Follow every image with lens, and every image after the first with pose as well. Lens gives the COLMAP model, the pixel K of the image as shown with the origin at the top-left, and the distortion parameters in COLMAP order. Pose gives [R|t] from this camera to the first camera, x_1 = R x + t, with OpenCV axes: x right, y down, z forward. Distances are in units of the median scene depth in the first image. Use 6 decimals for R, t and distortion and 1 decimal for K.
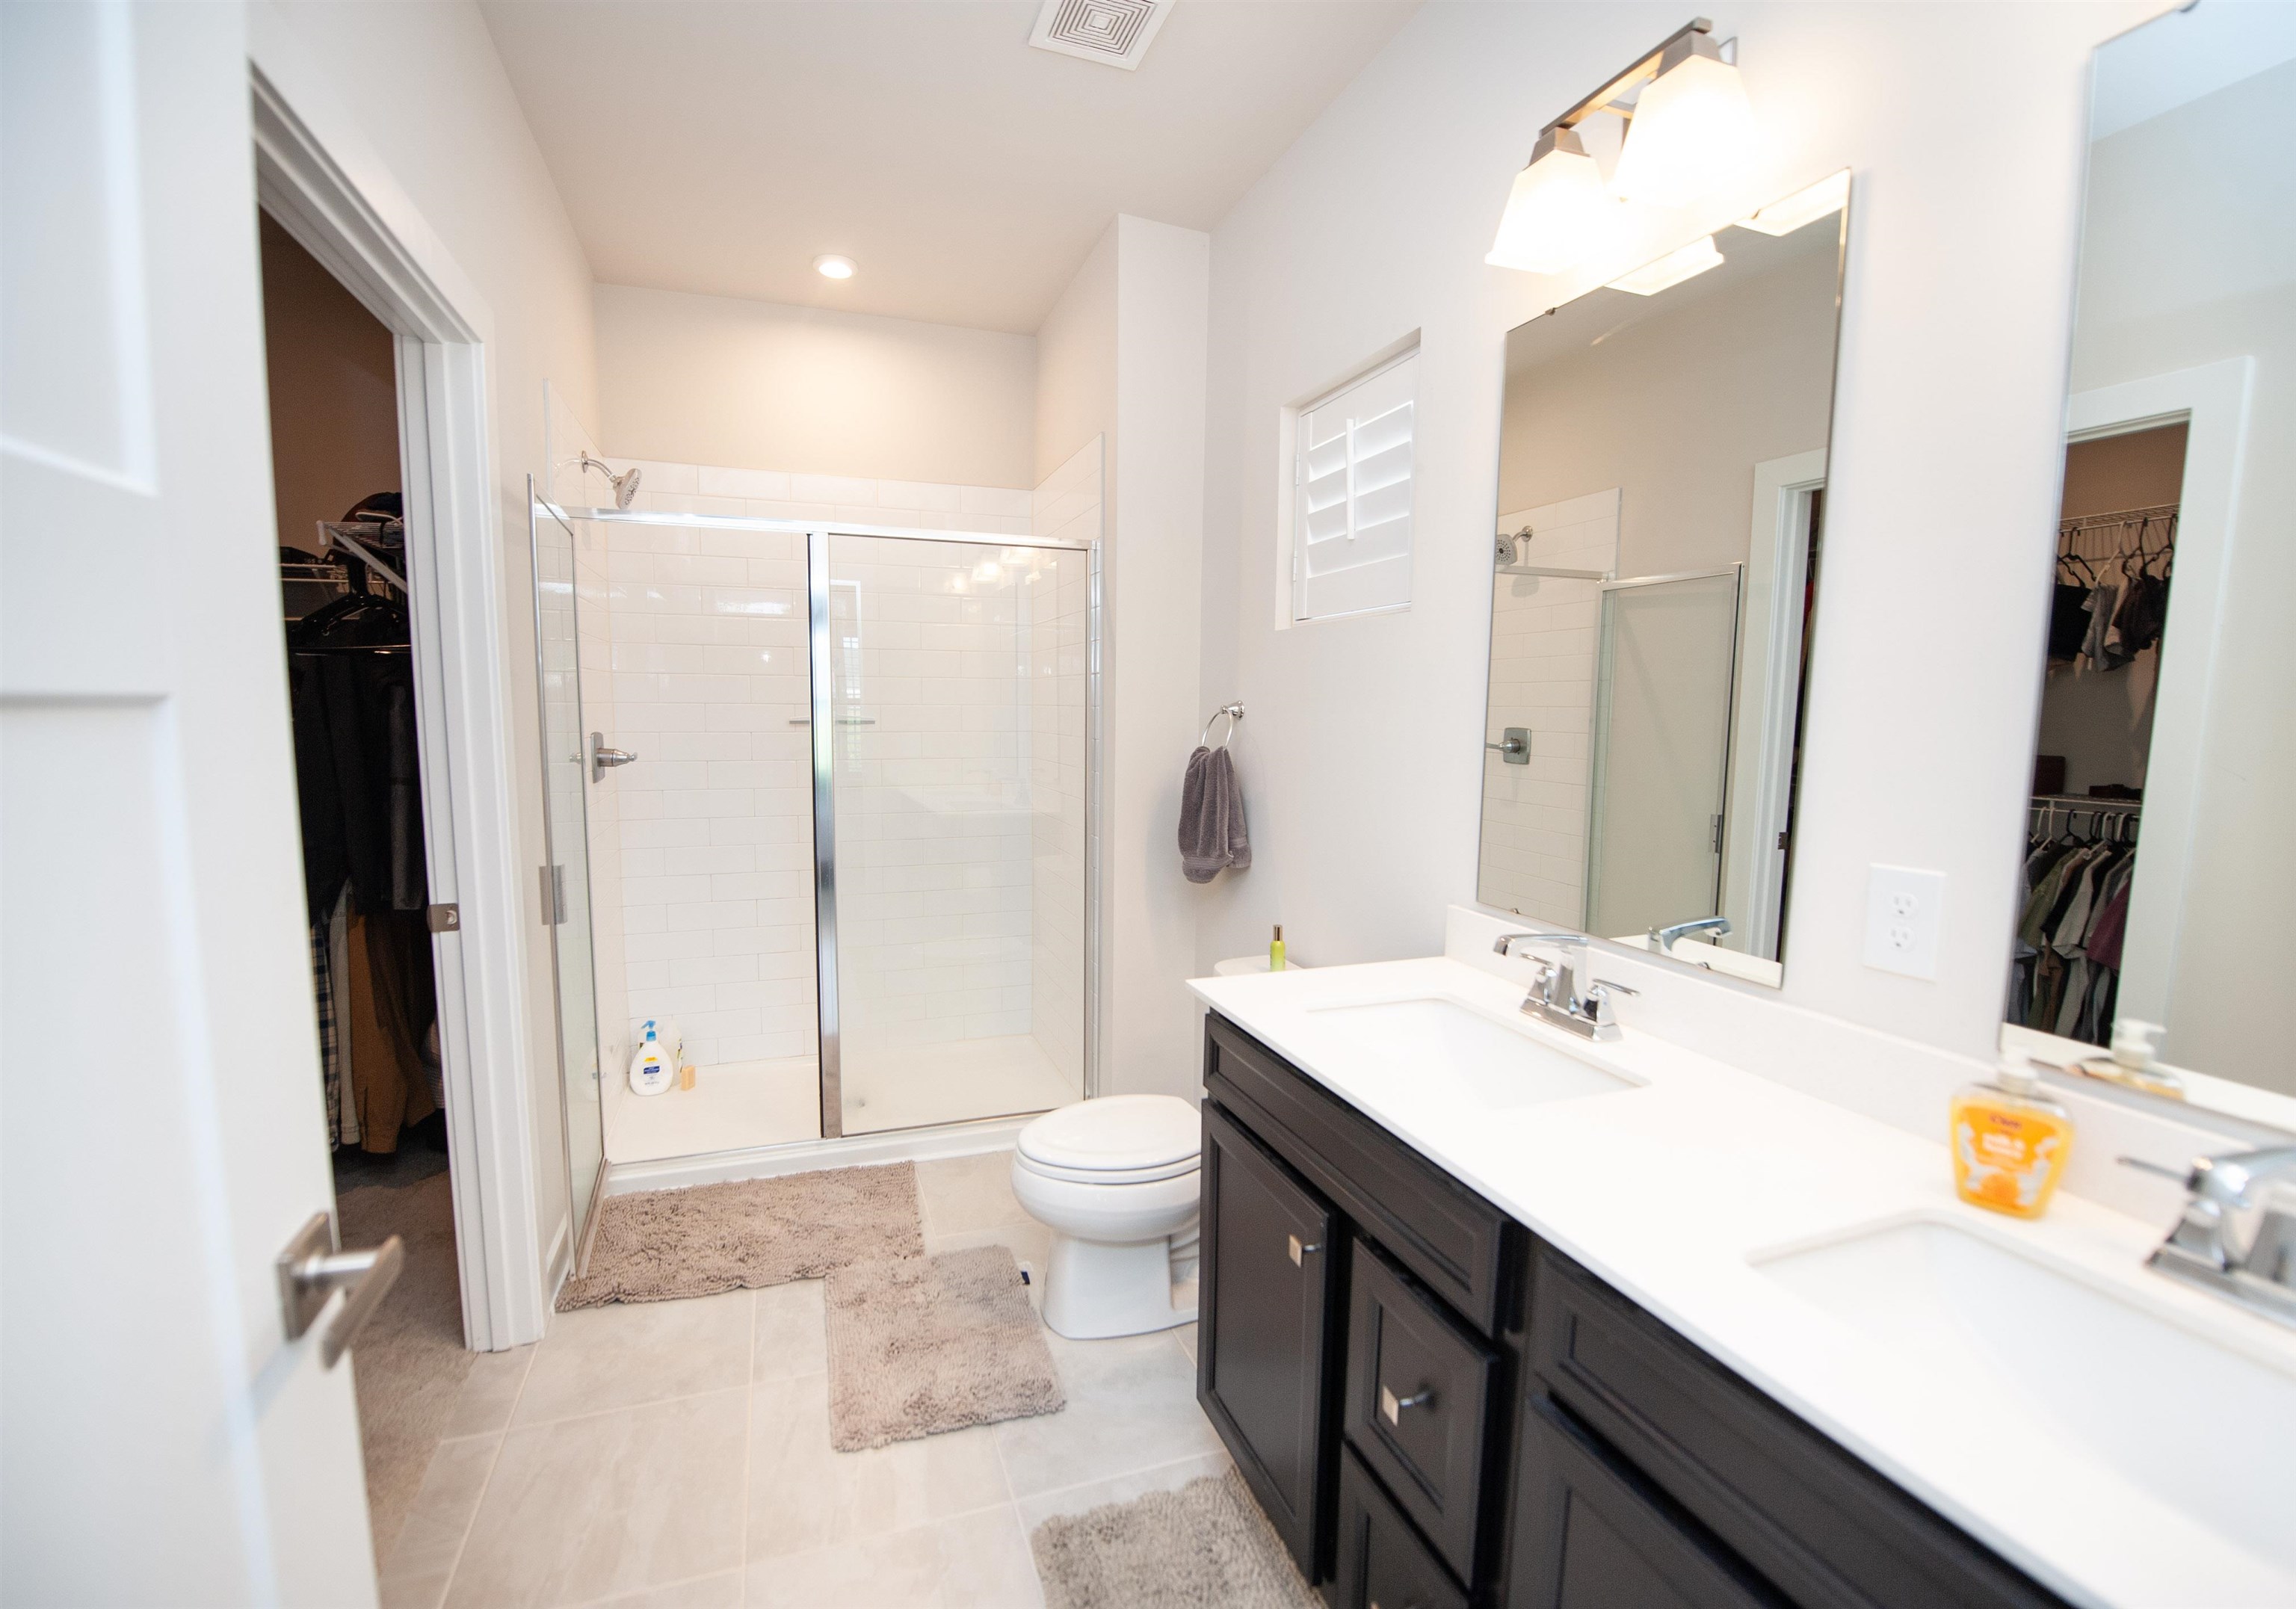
lens RADIAL K [[959.7, 0, 1106.6], [0, 959.7, 807.5], [0, 0, 1]] dist [0.000202, 0.000057]
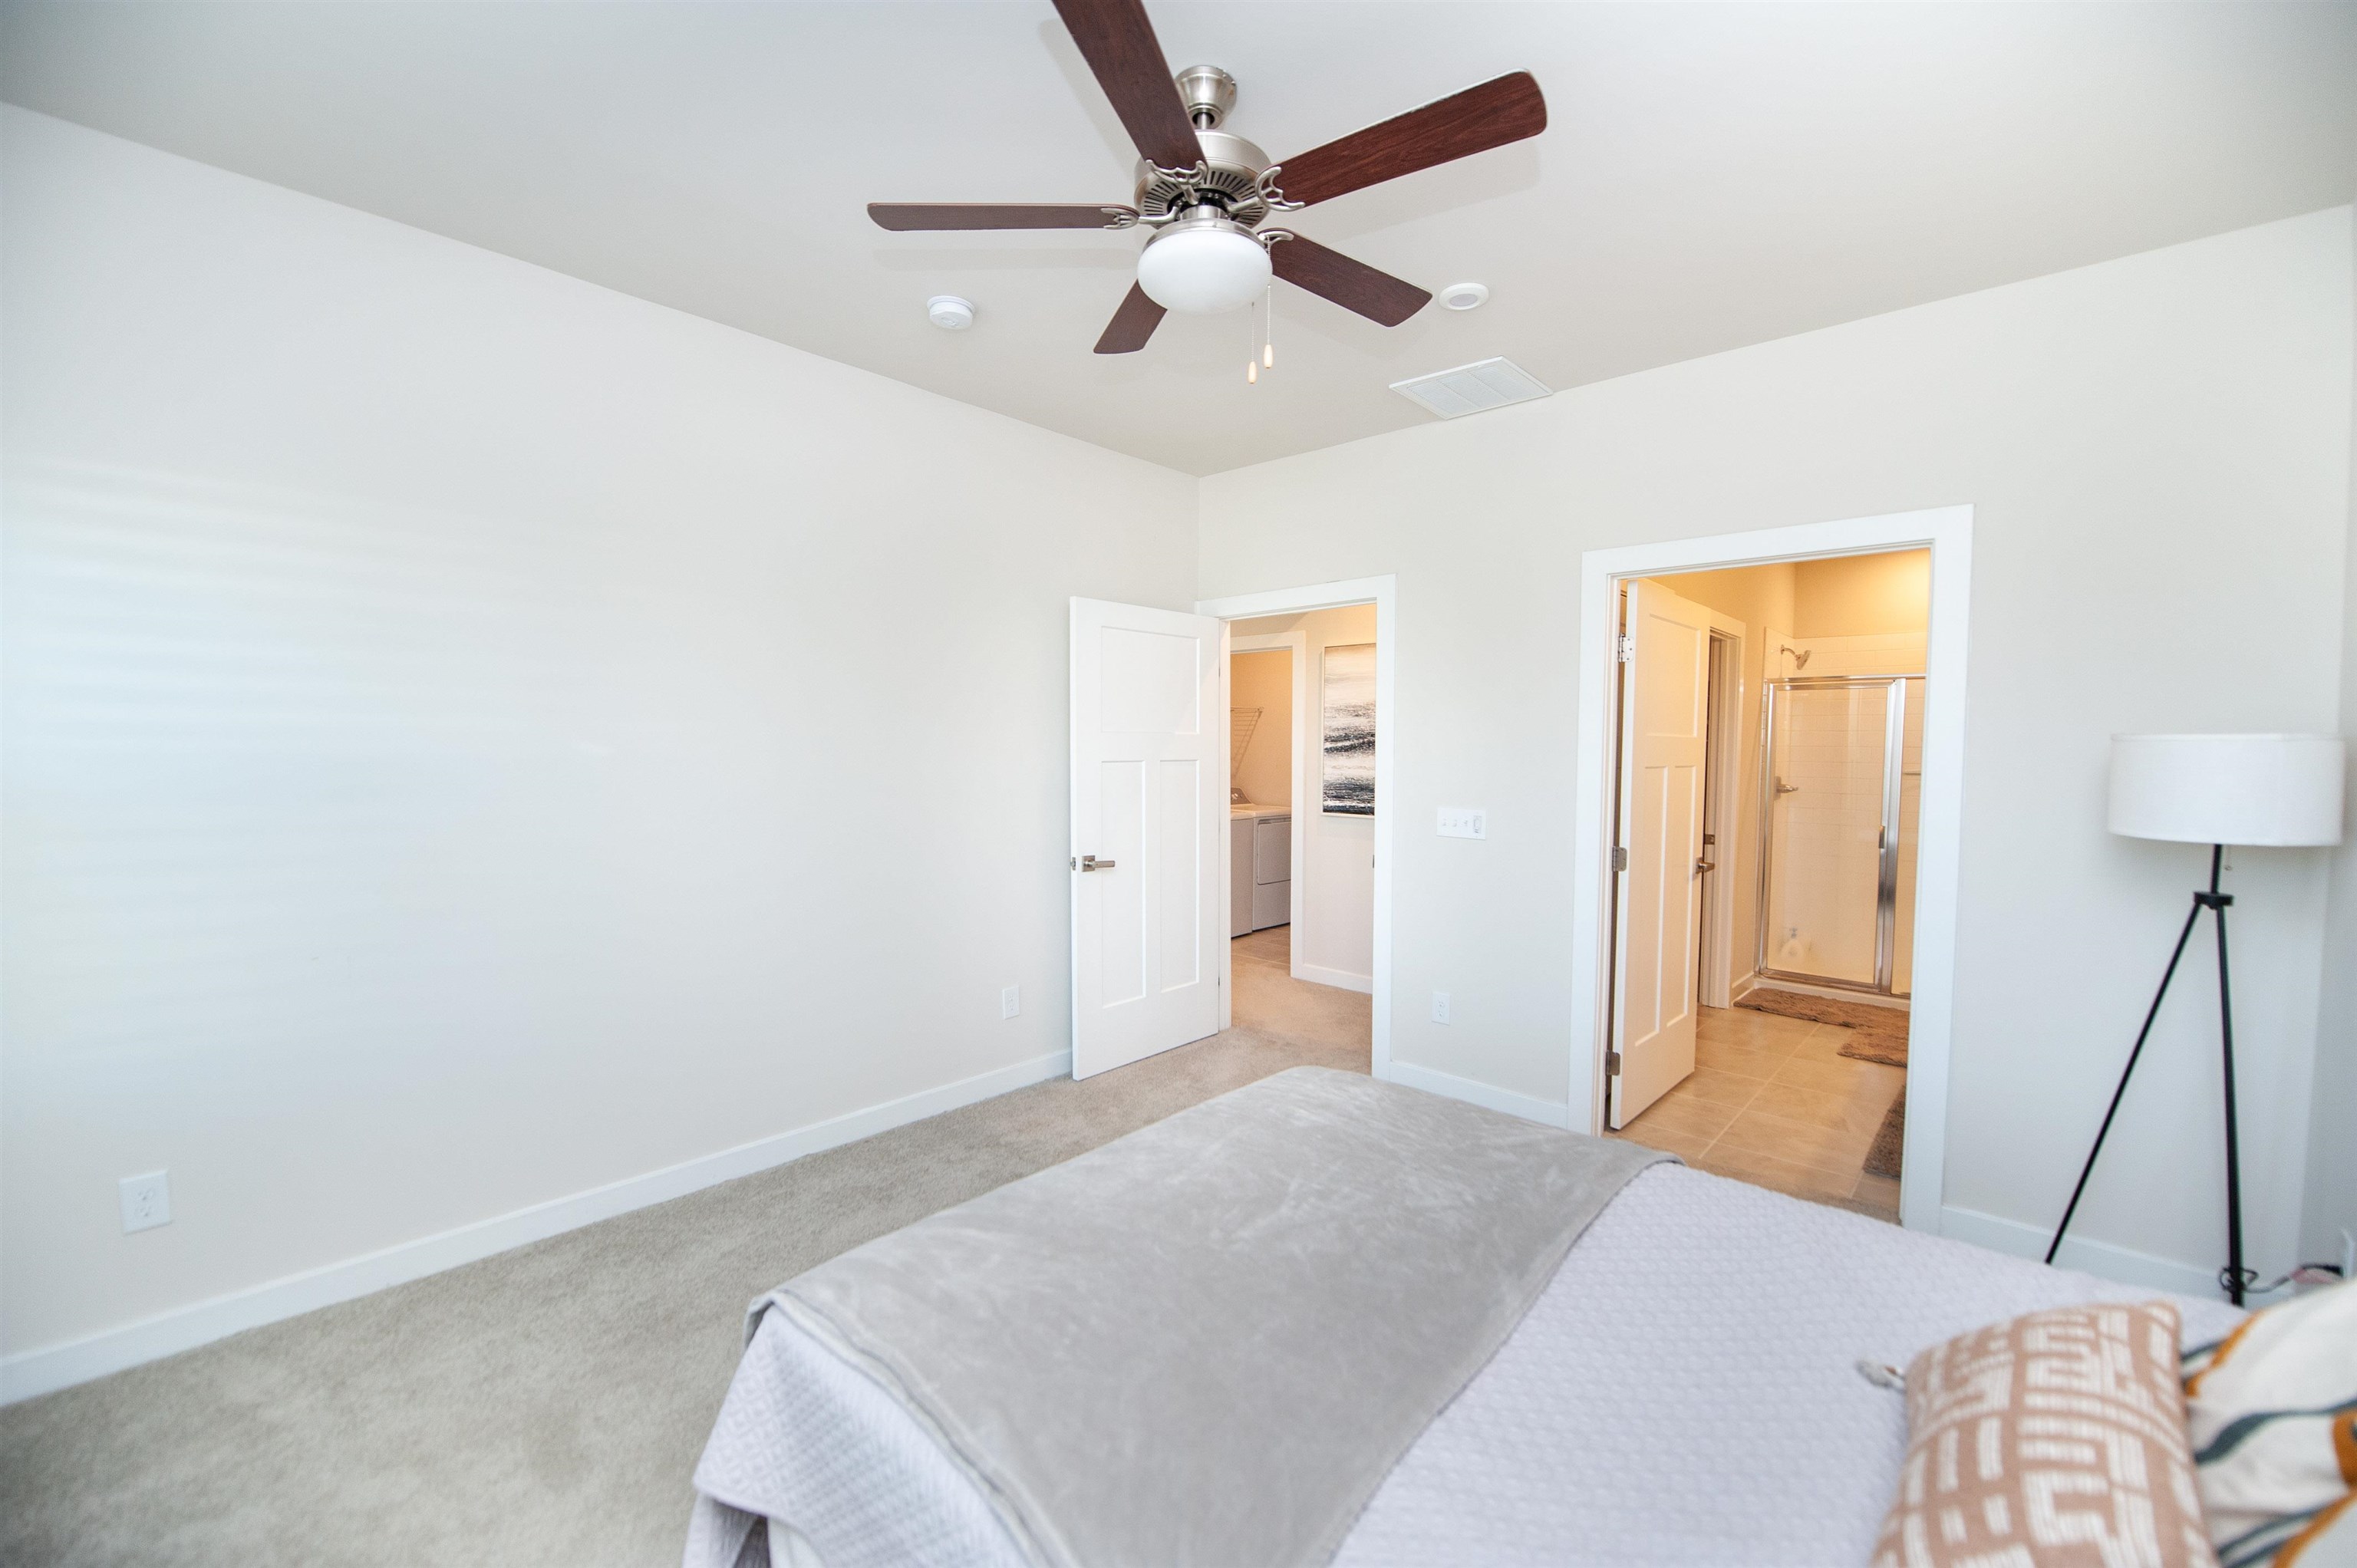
lens RADIAL K [[940.5, 0, 1189.4], [0, 940.5, 790.6], [0, 0, 1]] dist [-0.023541, -0.000782]
pose [[0.473801, 0.040056, -0.879720, 0.905291], [-0.098744, 0.995082, -0.007873, 0.133358], [0.875078, 0.090598, 0.475426, -1.515011]]
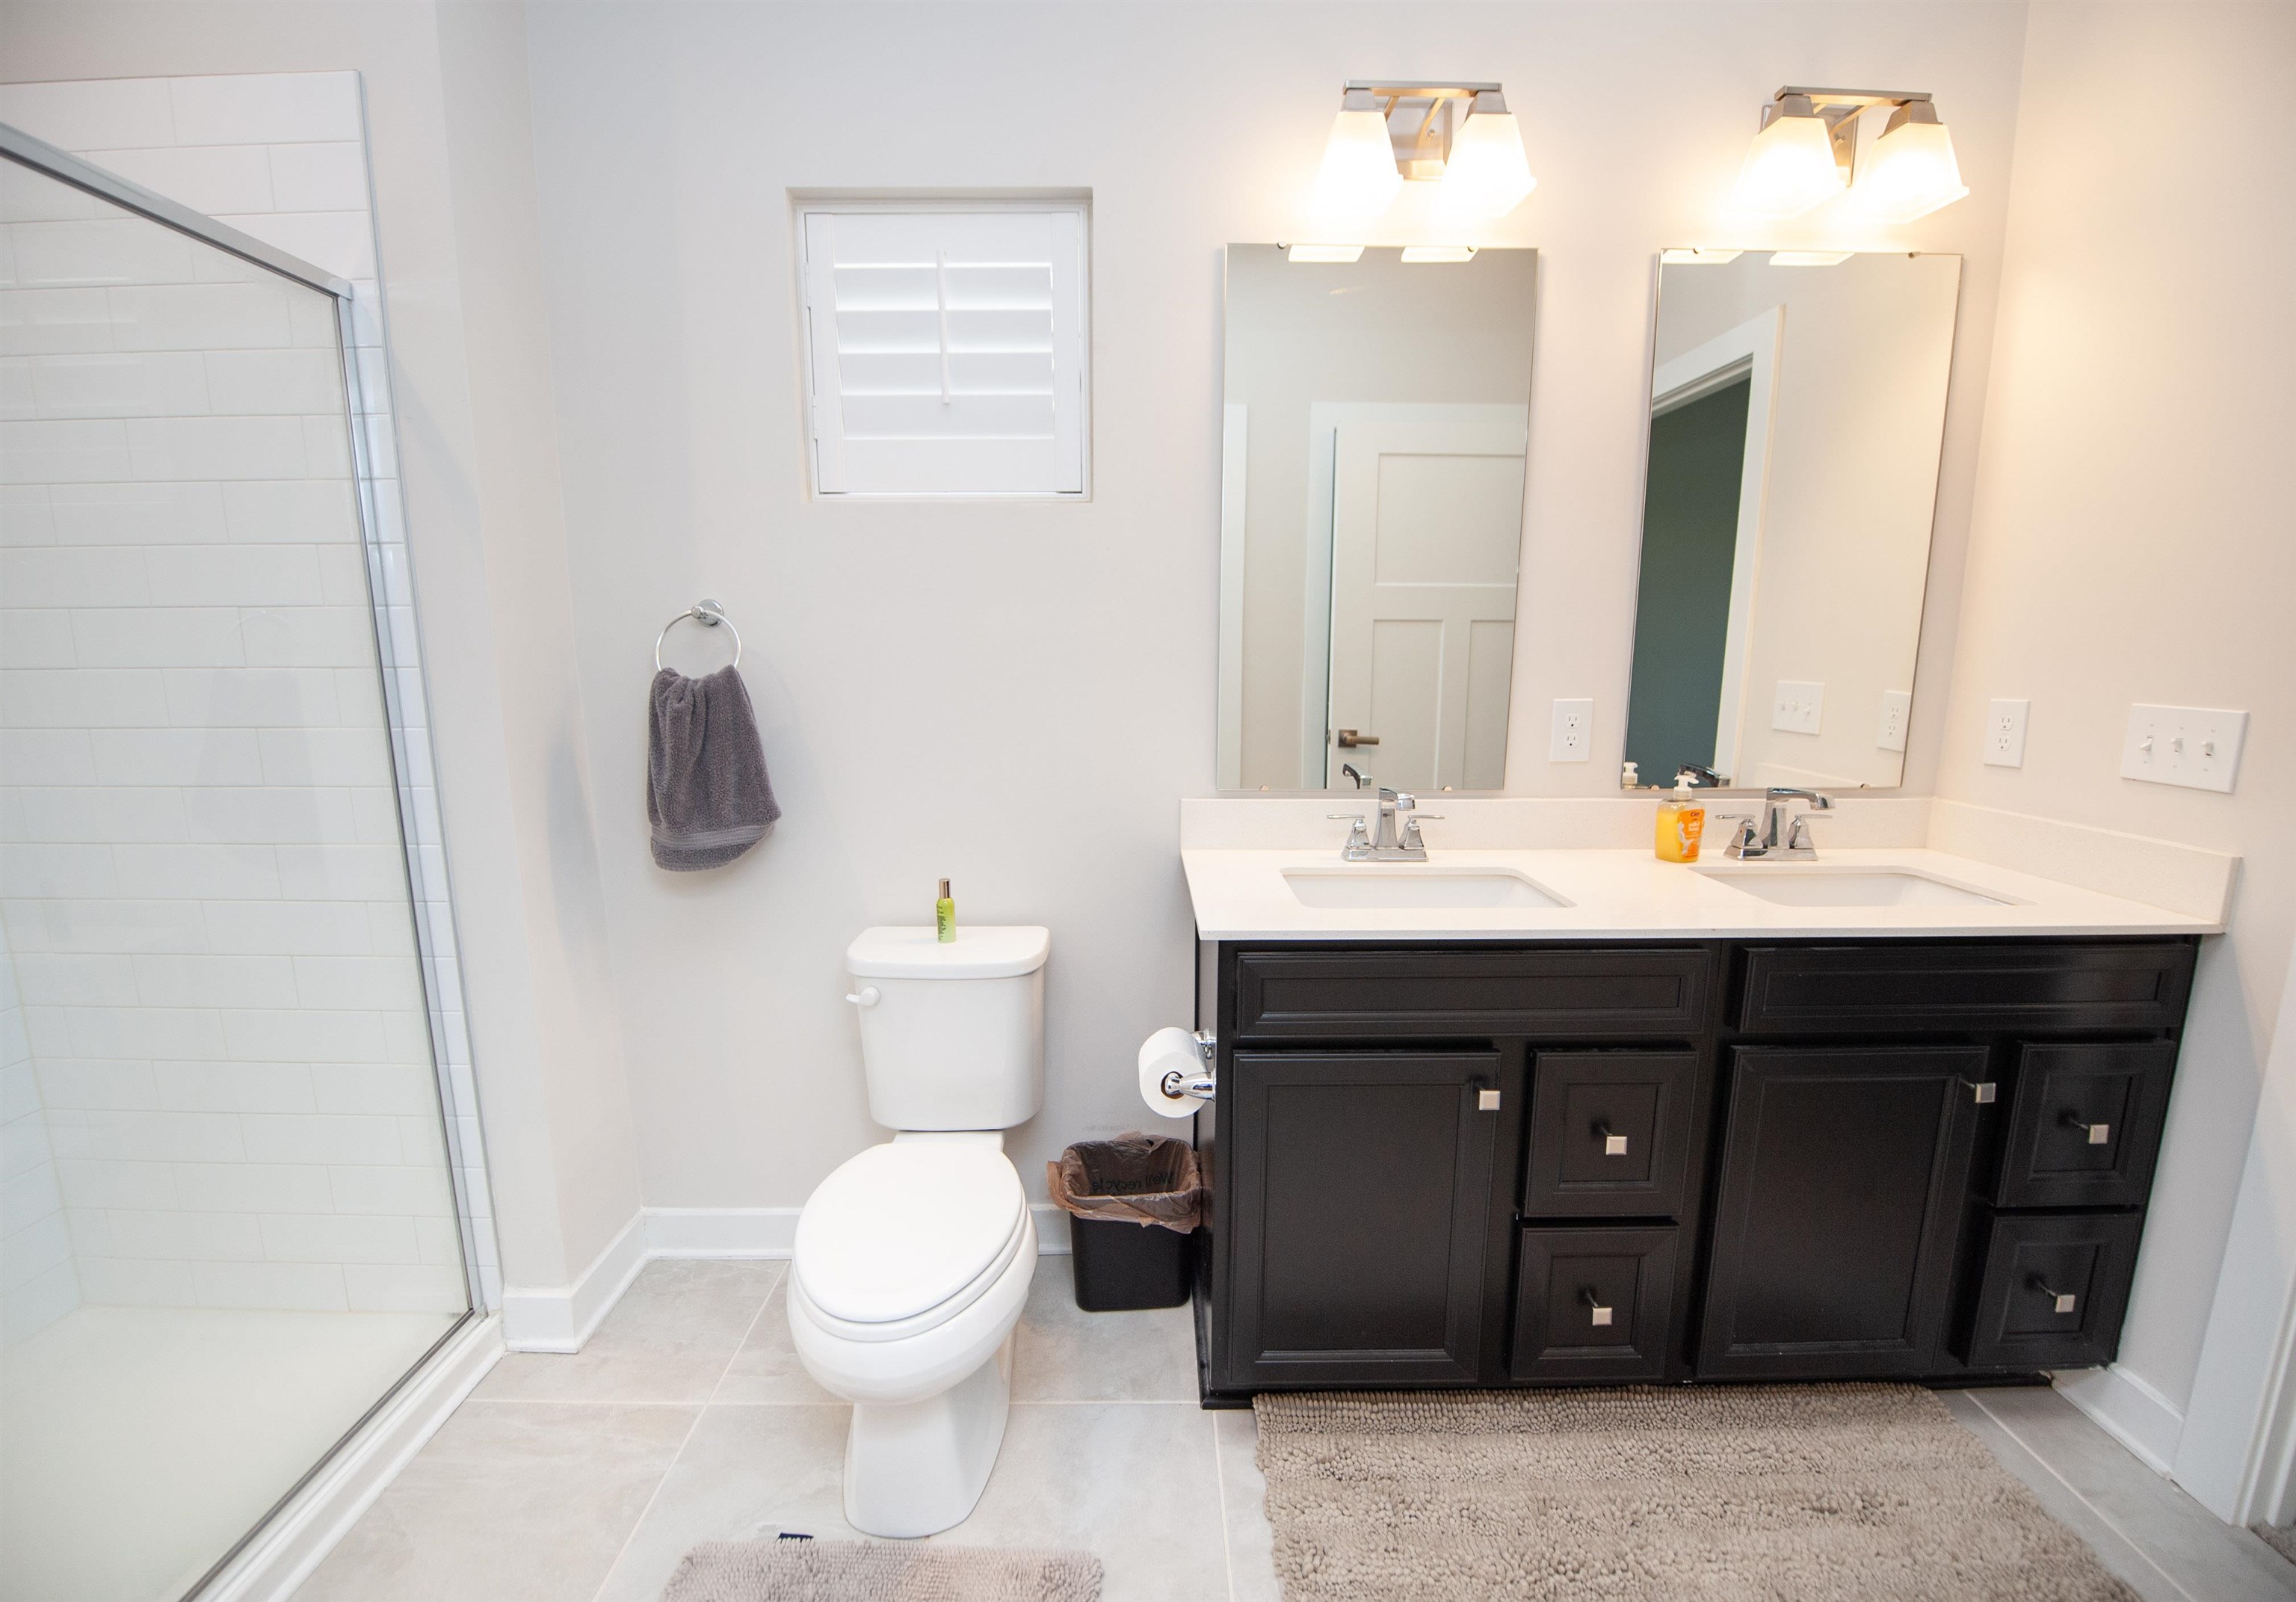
lens RADIAL K [[959.9, 0, 1106.6], [0, 959.9, 804.0], [0, 0, 1]] dist [0.000202, 0.000057]
pose [[0.342303, -0.169520, 0.924171, -0.559123], [0.109667, 0.984075, 0.139888, -0.042205], [-0.933168, 0.053467, 0.355443, 0.627784]]
